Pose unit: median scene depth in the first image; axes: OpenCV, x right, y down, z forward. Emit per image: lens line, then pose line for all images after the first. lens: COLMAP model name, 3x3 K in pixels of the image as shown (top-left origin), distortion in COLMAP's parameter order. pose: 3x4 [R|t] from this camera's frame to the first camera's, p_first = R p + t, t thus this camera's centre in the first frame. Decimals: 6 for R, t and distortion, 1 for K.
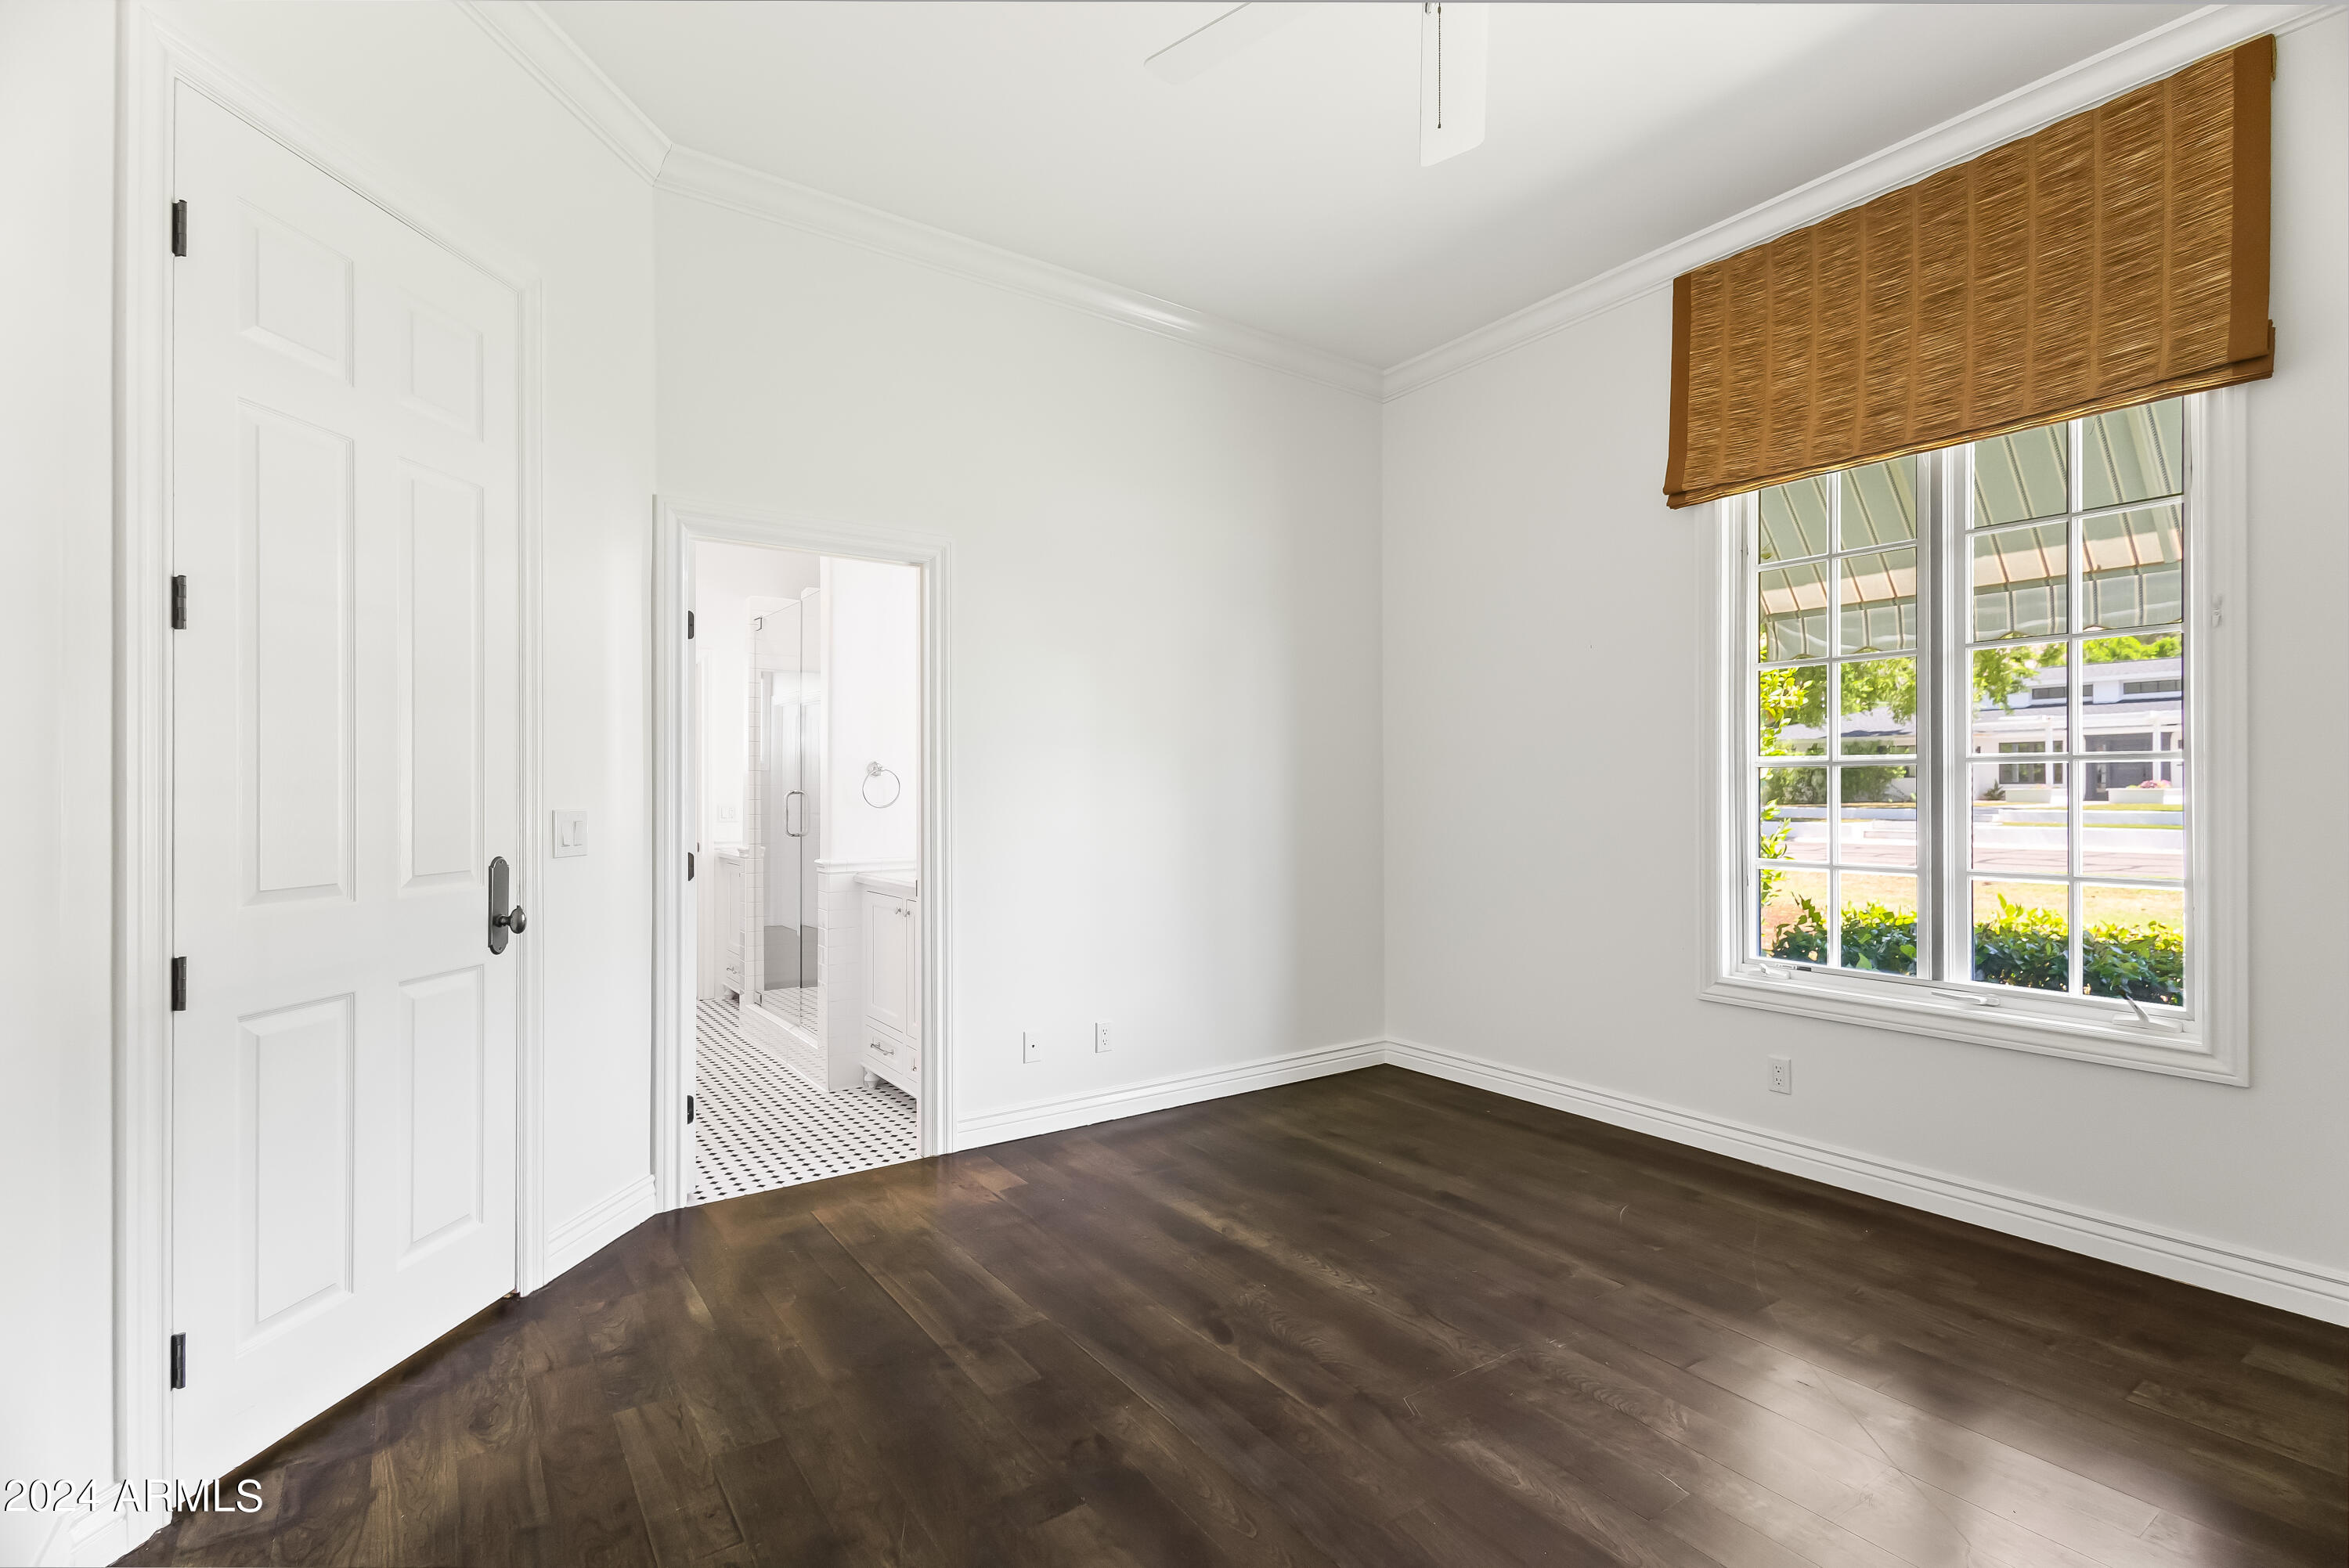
lens RADIAL K [[1113.9, 0, 1167.4], [0, 1113.9, 790.4], [0, 0, 1]] dist [0.010717, -0.001798]
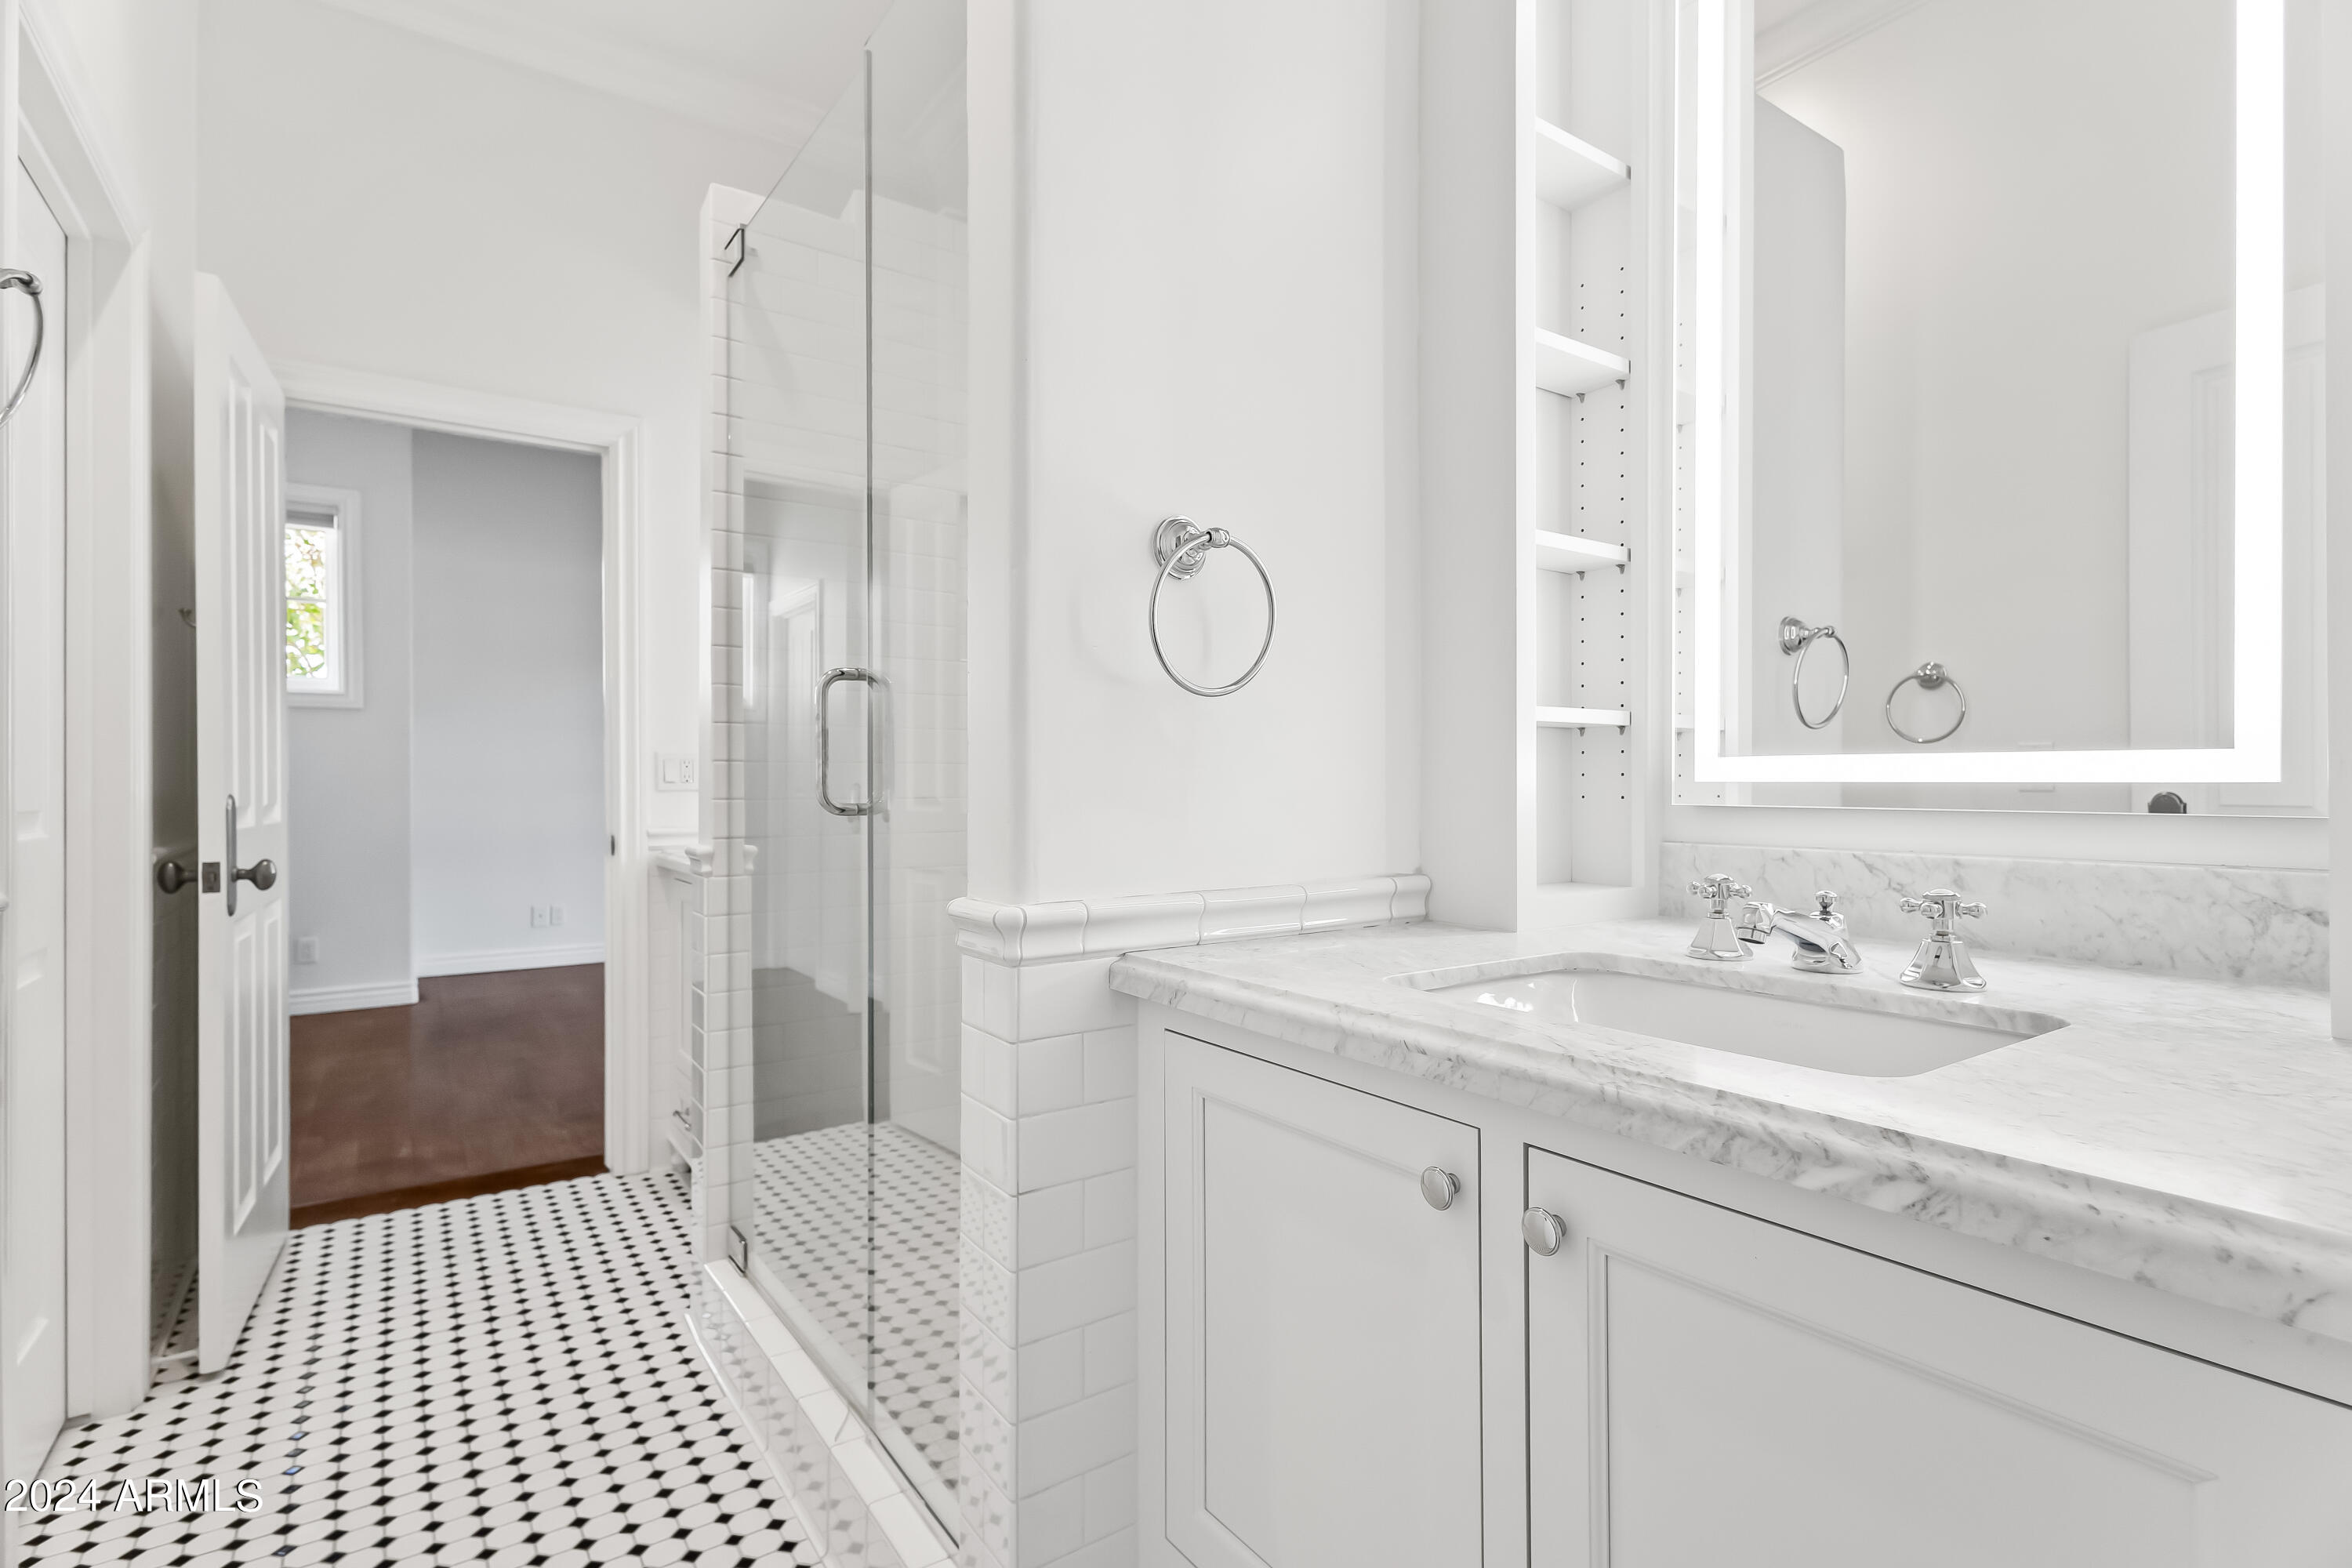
lens RADIAL K [[1115.4, 0, 1177.2], [0, 1115.4, 786.3], [0, 0, 1]] dist [0.010717, -0.001798]
pose [[0.999955, -0.000711, 0.009427, -0.221203], [0.000668, 0.999989, 0.004540, 0.029432], [-0.009430, -0.004534, 0.999945, 0.618794]]
